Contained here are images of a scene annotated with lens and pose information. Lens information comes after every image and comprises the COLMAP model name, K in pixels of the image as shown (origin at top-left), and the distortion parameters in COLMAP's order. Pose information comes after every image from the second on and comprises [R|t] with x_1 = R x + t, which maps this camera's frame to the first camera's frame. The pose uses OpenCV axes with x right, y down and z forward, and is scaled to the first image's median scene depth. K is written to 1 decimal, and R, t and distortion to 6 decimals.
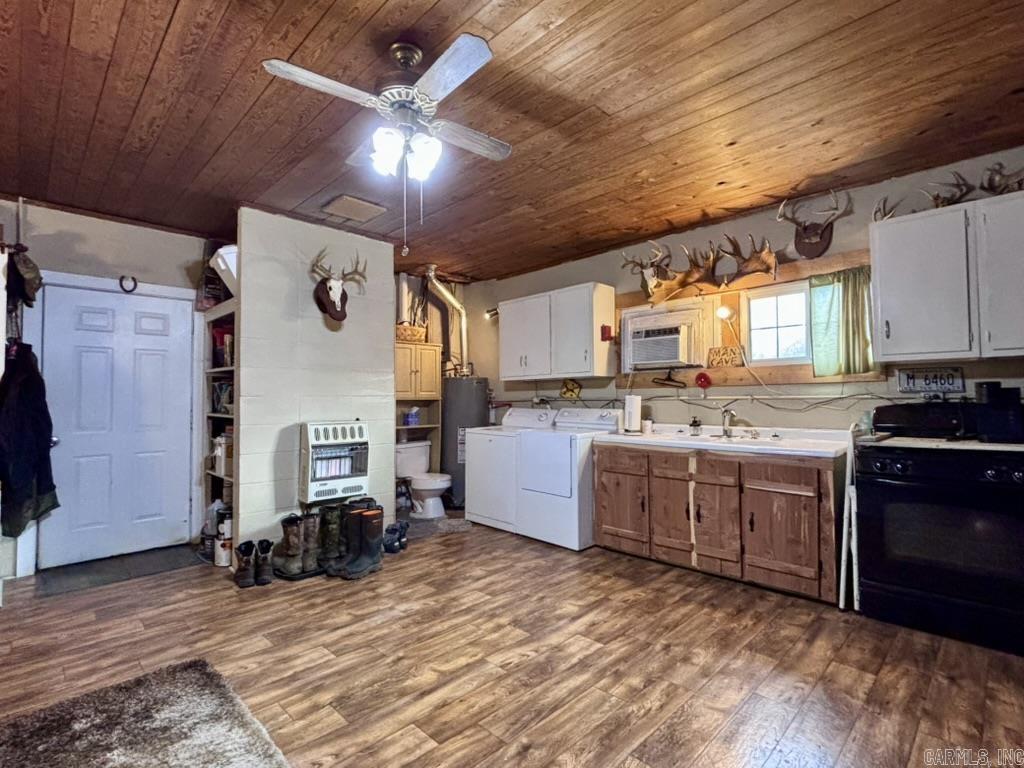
lens RADIAL K [[503.1, 0, 516.1], [0, 503.1, 383.8], [0, 0, 1]] dist [-0.003324, -0.000577]
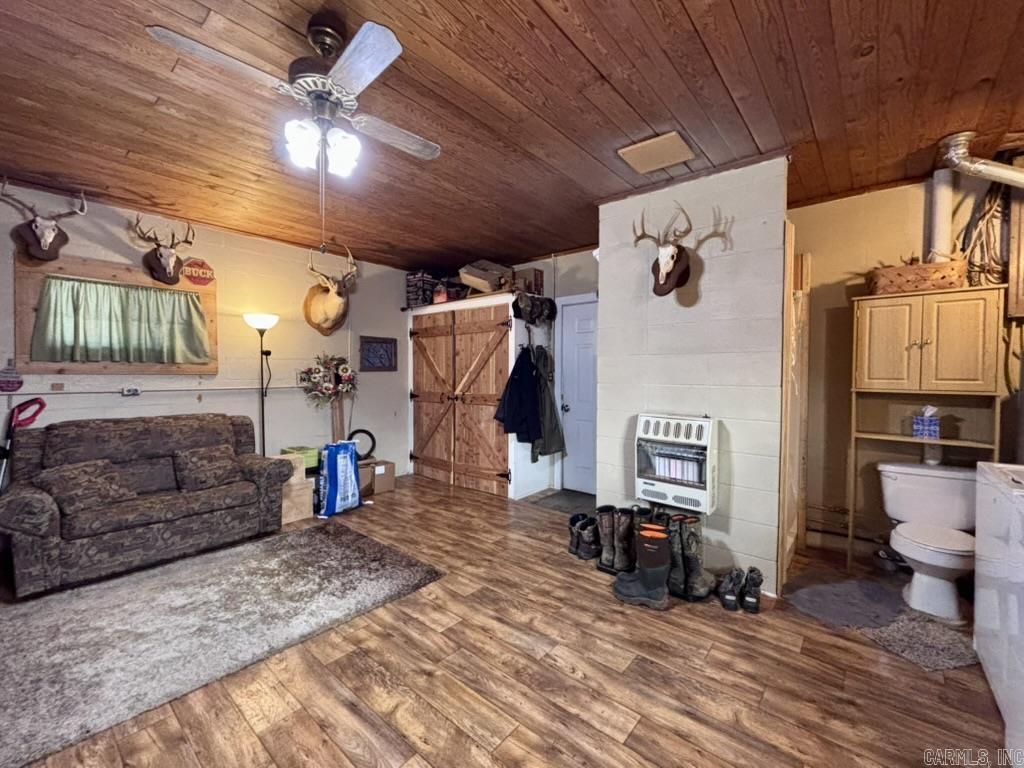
lens RADIAL K [[439.1, 0, 515.6], [0, 439.1, 381.4], [0, 0, 1]] dist [0.003496, 0.000875]
pose [[0.073437, 0.033603, -0.996734, 0.354150], [0.023756, 0.999090, 0.035433, -0.014290], [0.997017, -0.026280, 0.072572, 0.681451]]
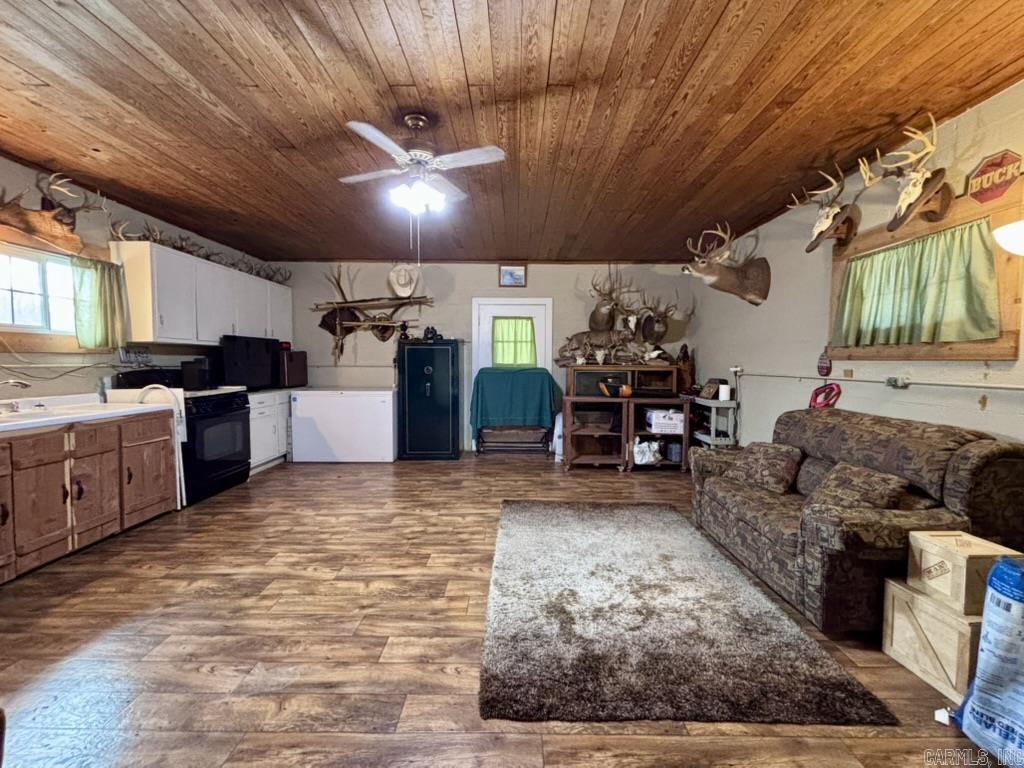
lens RADIAL K [[418.7, 0, 507.1], [0, 418.7, 381.7], [0, 0, 1]] dist [0.000774, 0.000640]
pose [[-0.690325, -0.030654, 0.722850, -0.666281], [-0.022448, 0.999528, 0.020949, 0.018442], [-0.723151, -0.001765, -0.690688, 0.858497]]
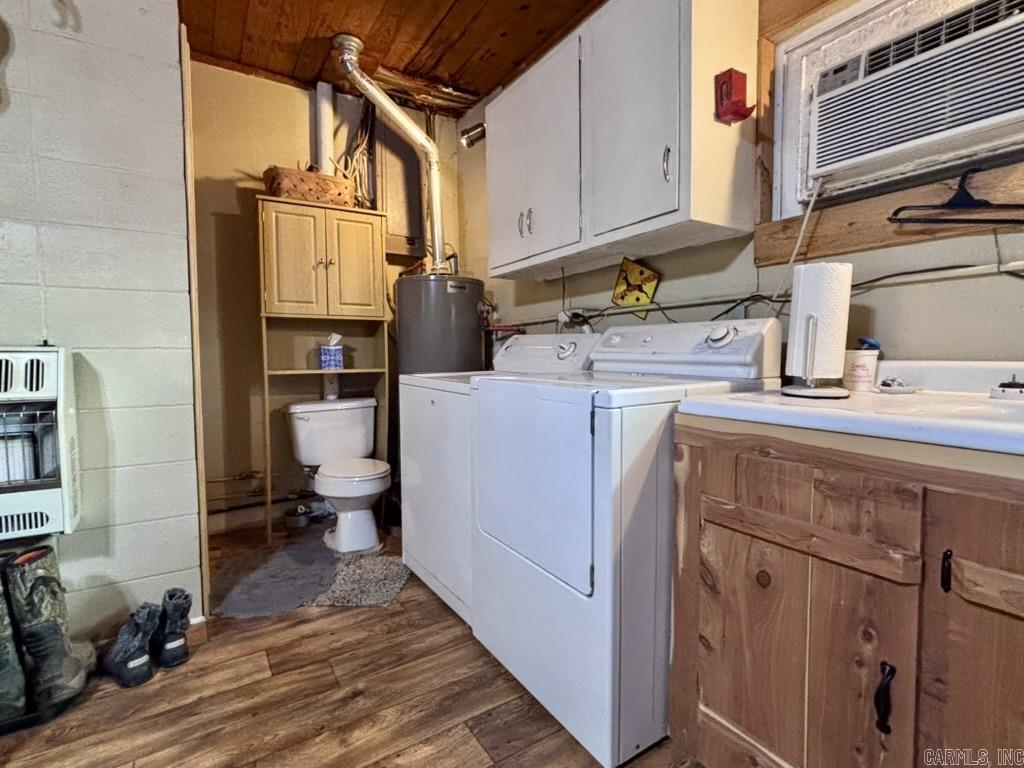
lens RADIAL K [[495.7, 0, 512.6], [0, 495.7, 382.0], [0, 0, 1]] dist [-0.001816, 0.000170]
pose [[0.974588, 0.012921, -0.223632, 0.131698], [0.006021, 0.996464, 0.083809, 0.073569], [0.223924, -0.083026, 0.971064, 0.730779]]
